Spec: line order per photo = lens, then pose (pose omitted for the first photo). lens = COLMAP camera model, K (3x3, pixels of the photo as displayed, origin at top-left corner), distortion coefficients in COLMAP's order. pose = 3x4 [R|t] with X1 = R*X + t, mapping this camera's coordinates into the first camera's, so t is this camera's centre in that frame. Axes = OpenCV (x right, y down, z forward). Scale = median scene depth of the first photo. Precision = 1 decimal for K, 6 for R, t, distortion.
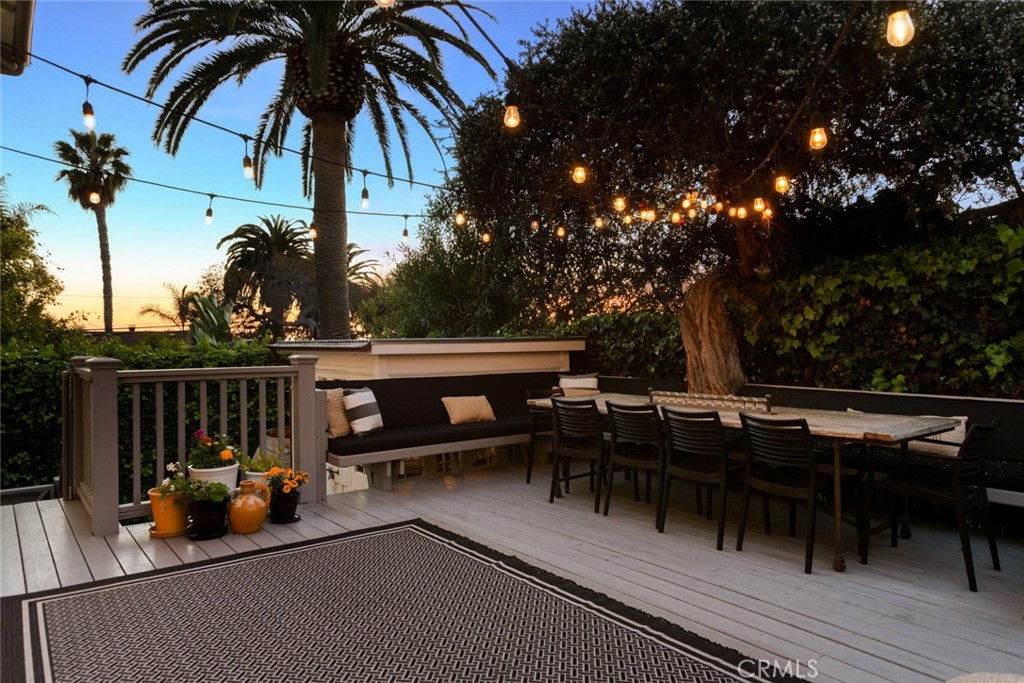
lens RADIAL K [[651.6, 0, 506.8], [0, 651.6, 344.9], [0, 0, 1]] dist [0.010581, 0.001112]
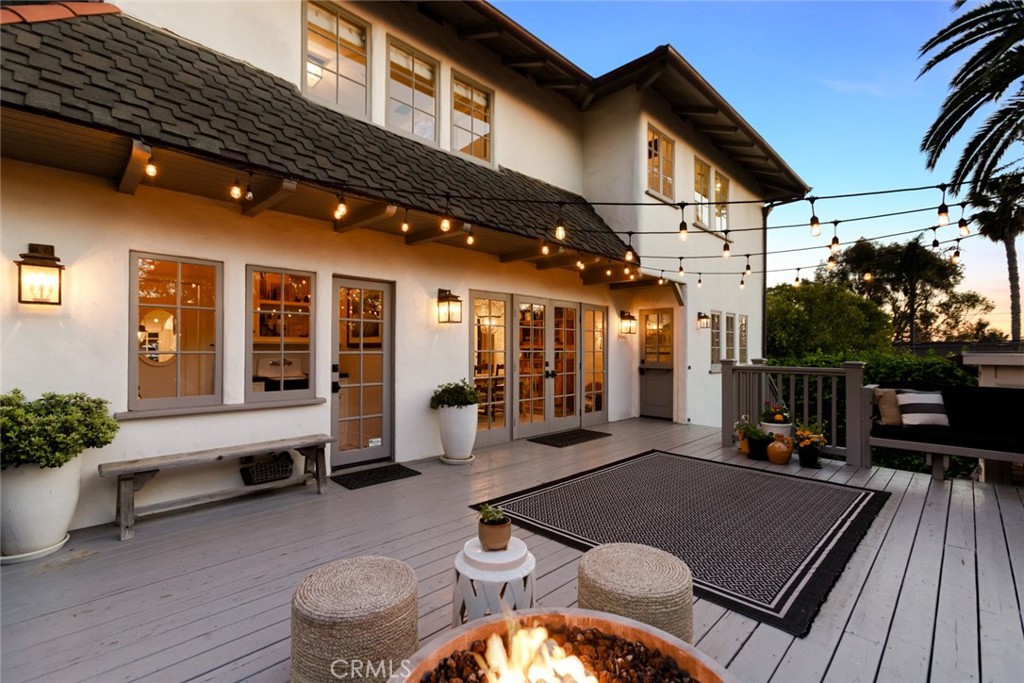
lens RADIAL K [[462.3, 0, 520.9], [0, 462.3, 345.6], [0, 0, 1]] dist [-0.000305, 0.000204]
pose [[0.125945, -0.001621, -0.992036, 0.579215], [-0.012794, 0.999913, -0.003258, -0.005849], [0.991955, 0.013103, 0.125913, 0.149537]]
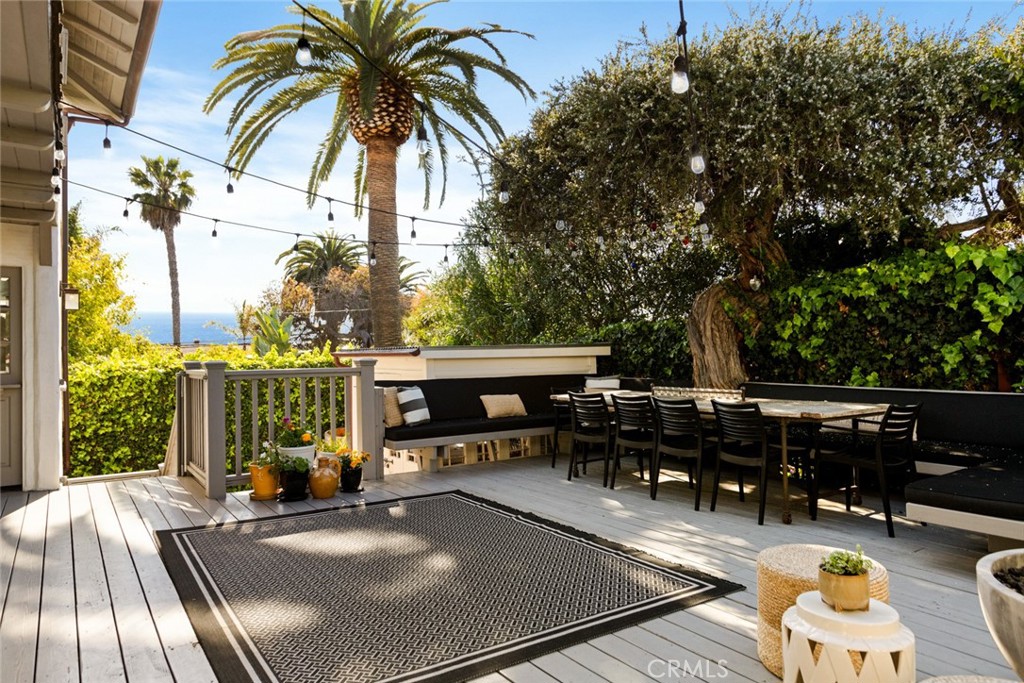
lens RADIAL K [[666.0, 0, 508.5], [0, 666.0, 347.3], [0, 0, 1]] dist [0.018616, -0.003340]
pose [[0.997045, -0.008651, -0.076330, 0.050253], [0.007670, 0.999884, -0.013131, 0.012457], [0.076435, 0.012506, 0.996996, -0.217345]]
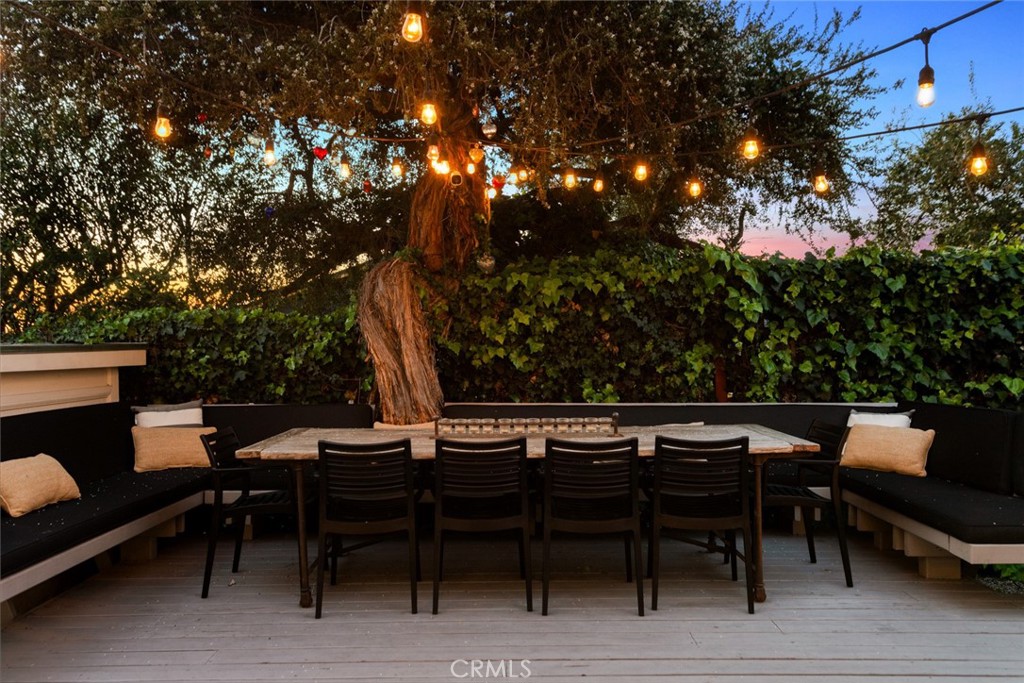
lens RADIAL K [[776.7, 0, 512.3], [0, 776.7, 343.1], [0, 0, 1]] dist [0.001786, 0.009574]
pose [[0.626912, 0.006931, 0.779060, -0.361569], [0.007437, 0.999862, -0.014880, 0.001296], [-0.779055, 0.015123, 0.626773, 0.390175]]
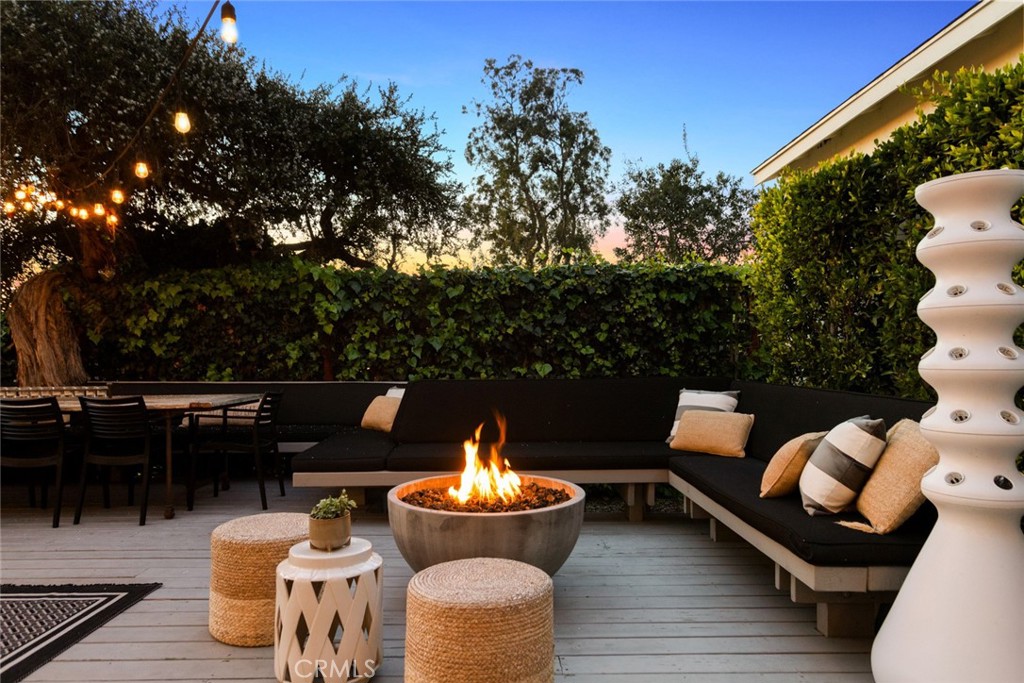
lens RADIAL K [[651.6, 0, 515.8], [0, 651.6, 343.4], [0, 0, 1]] dist [0.010581, 0.001112]
pose [[0.602017, 0.020087, 0.798230, -0.056774], [0.005305, 0.999561, -0.029154, 0.037288], [-0.798465, 0.021786, 0.601646, -0.173954]]
